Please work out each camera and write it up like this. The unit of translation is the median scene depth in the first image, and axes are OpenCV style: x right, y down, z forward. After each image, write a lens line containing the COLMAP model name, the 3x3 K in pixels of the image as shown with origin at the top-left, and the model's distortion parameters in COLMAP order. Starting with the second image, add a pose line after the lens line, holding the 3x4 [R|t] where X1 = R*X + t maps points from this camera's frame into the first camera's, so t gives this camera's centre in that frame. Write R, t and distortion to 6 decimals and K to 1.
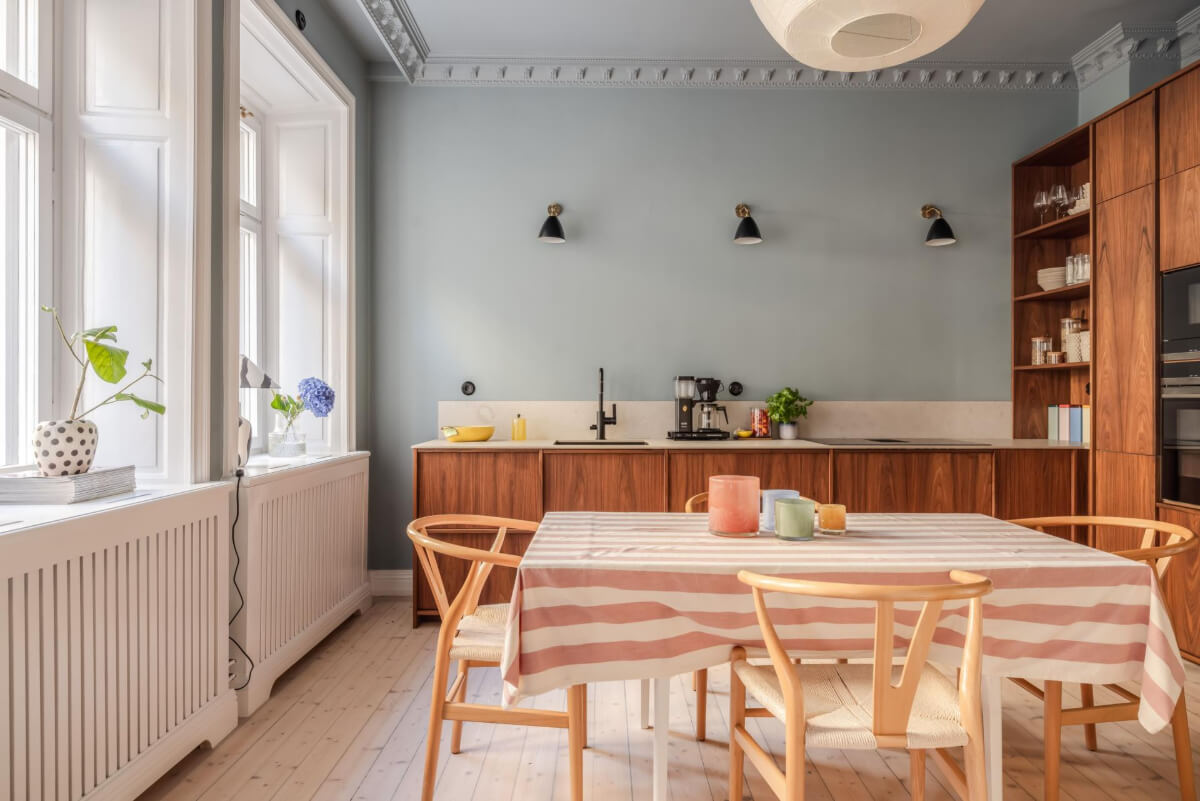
lens RADIAL K [[734.2, 0, 603.6], [0, 734.2, 393.0], [0, 0, 1]] dist [-0.014923, 0.001376]
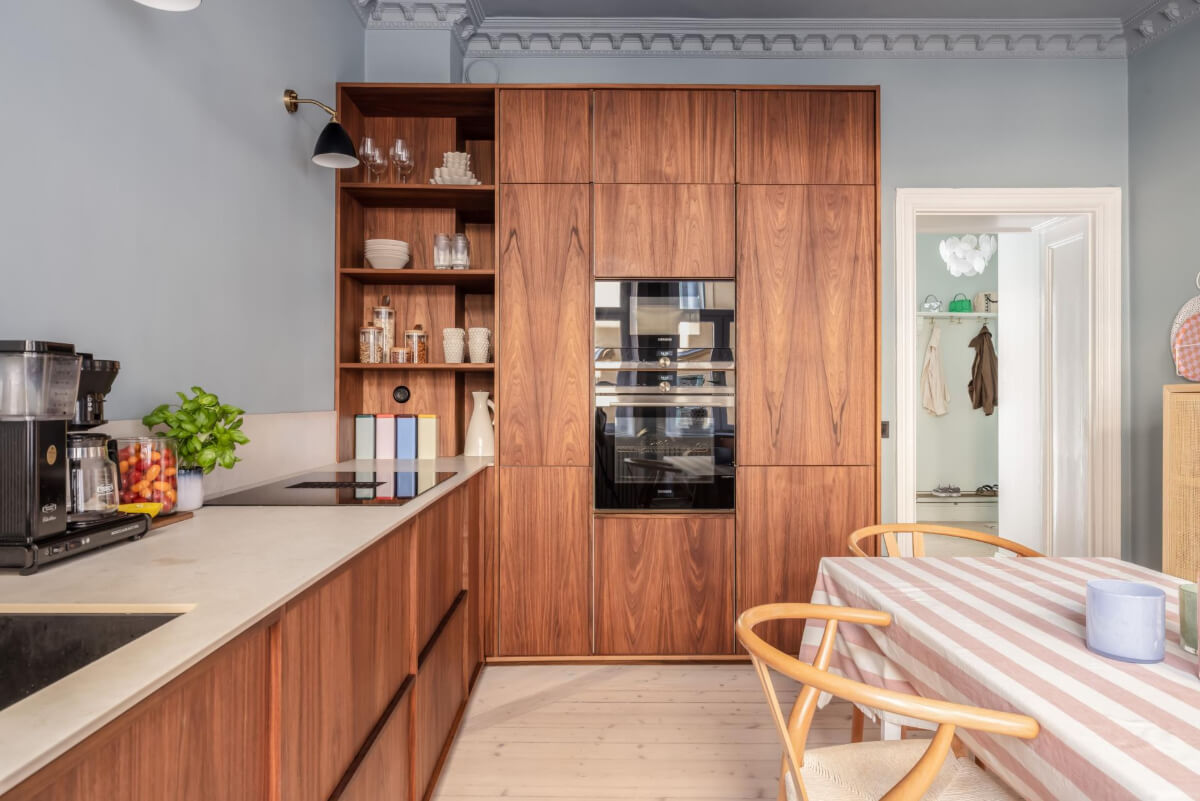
lens RADIAL K [[734.2, 0, 596.3], [0, 734.2, 396.5], [0, 0, 1]] dist [-0.014923, 0.001376]
pose [[0.000073, 0.003347, 0.999994, -0.174577], [-0.006754, 0.999972, -0.003346, -0.002296], [-0.999977, -0.006753, 0.000095, 0.789283]]
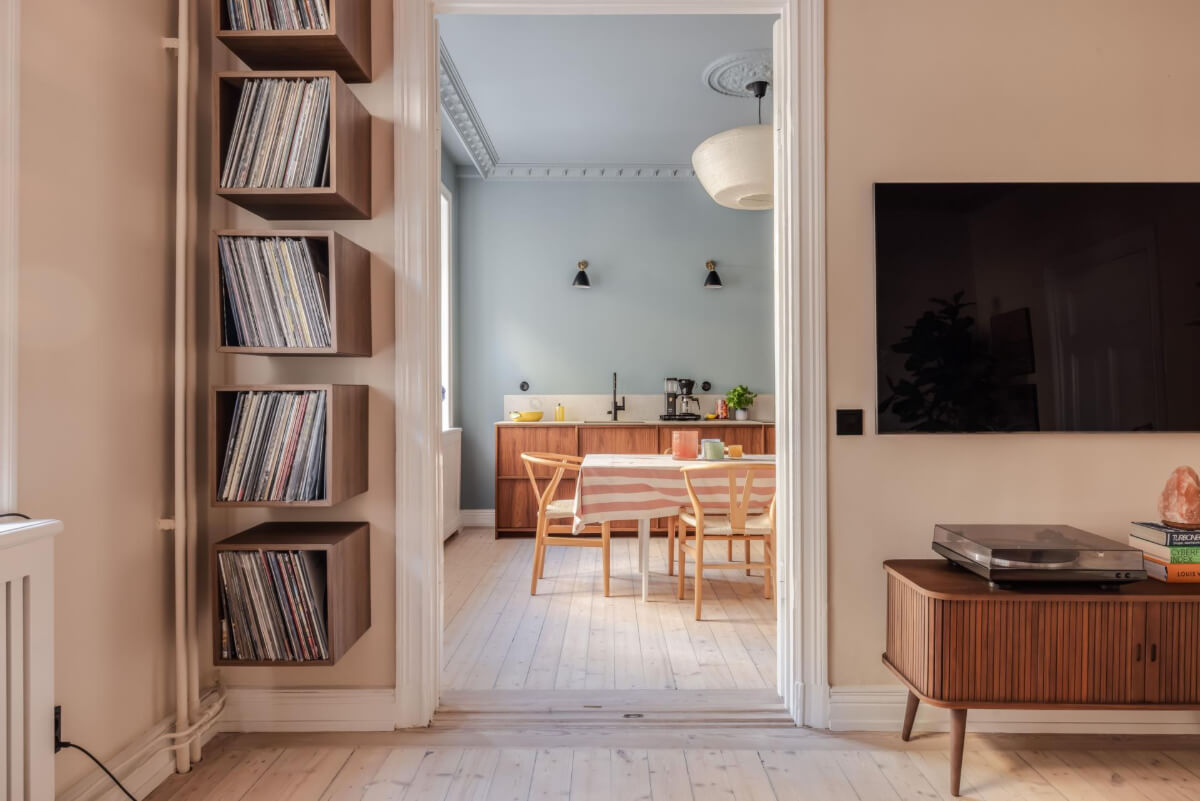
lens RADIAL K [[734.2, 0, 603.9], [0, 734.2, 398.8], [0, 0, 1]] dist [-0.014923, 0.001376]
pose [[0.999946, -0.001268, -0.010325, -0.009871], [0.001356, 0.999962, 0.008569, 0.007010], [0.010314, -0.008582, 0.999910, -0.496329]]
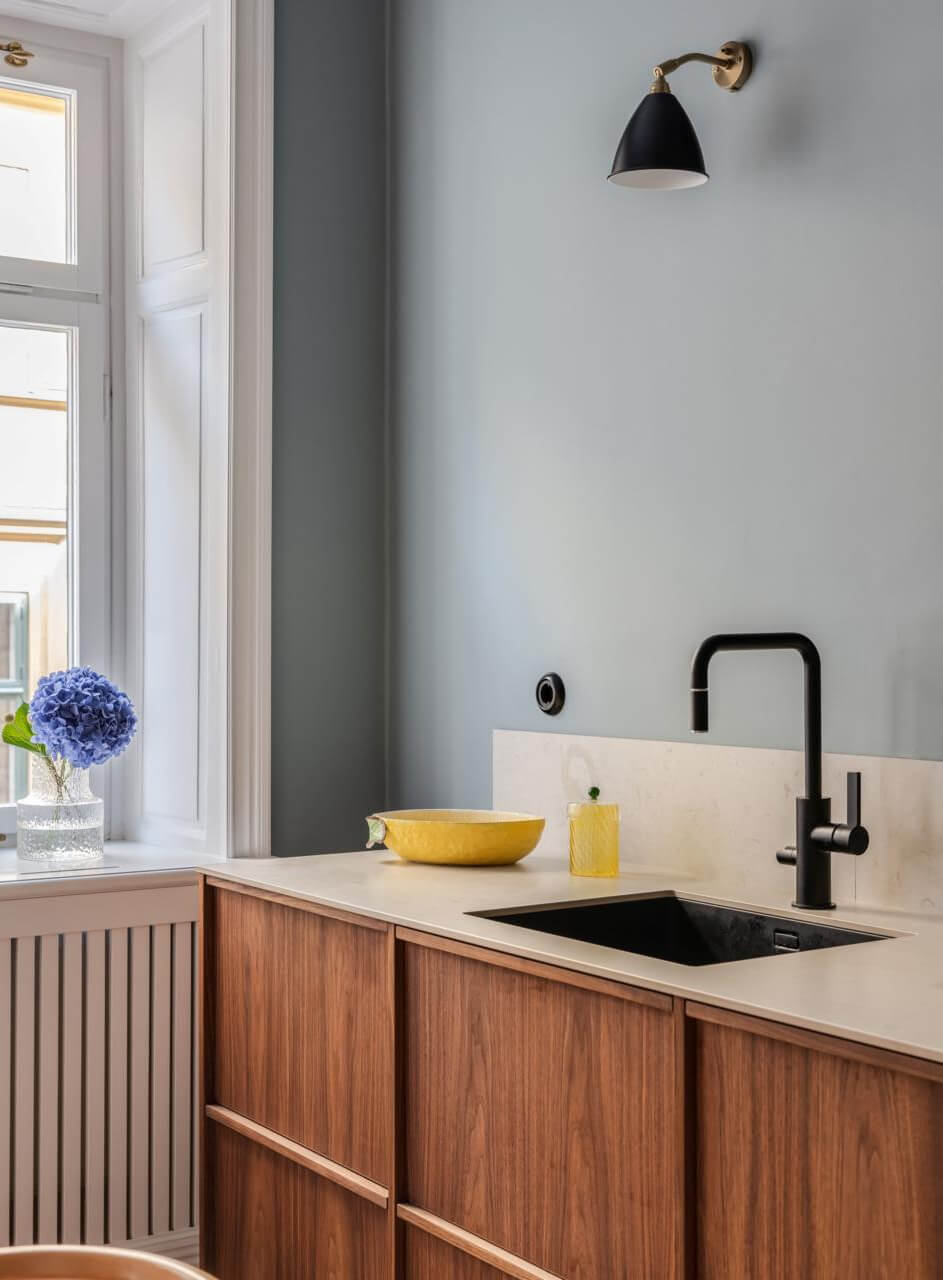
lens RADIAL K [[1705.3, 0, 468.9], [0, 1705.3, 637.9], [0, 0, 1]] dist [-0.018967, 0.000000]
pose [[0.566699, -0.001945, -0.823923, 0.432878], [0.004631, 0.999989, 0.000824, -0.032920], [0.823912, -0.004282, 0.566701, 0.572406]]
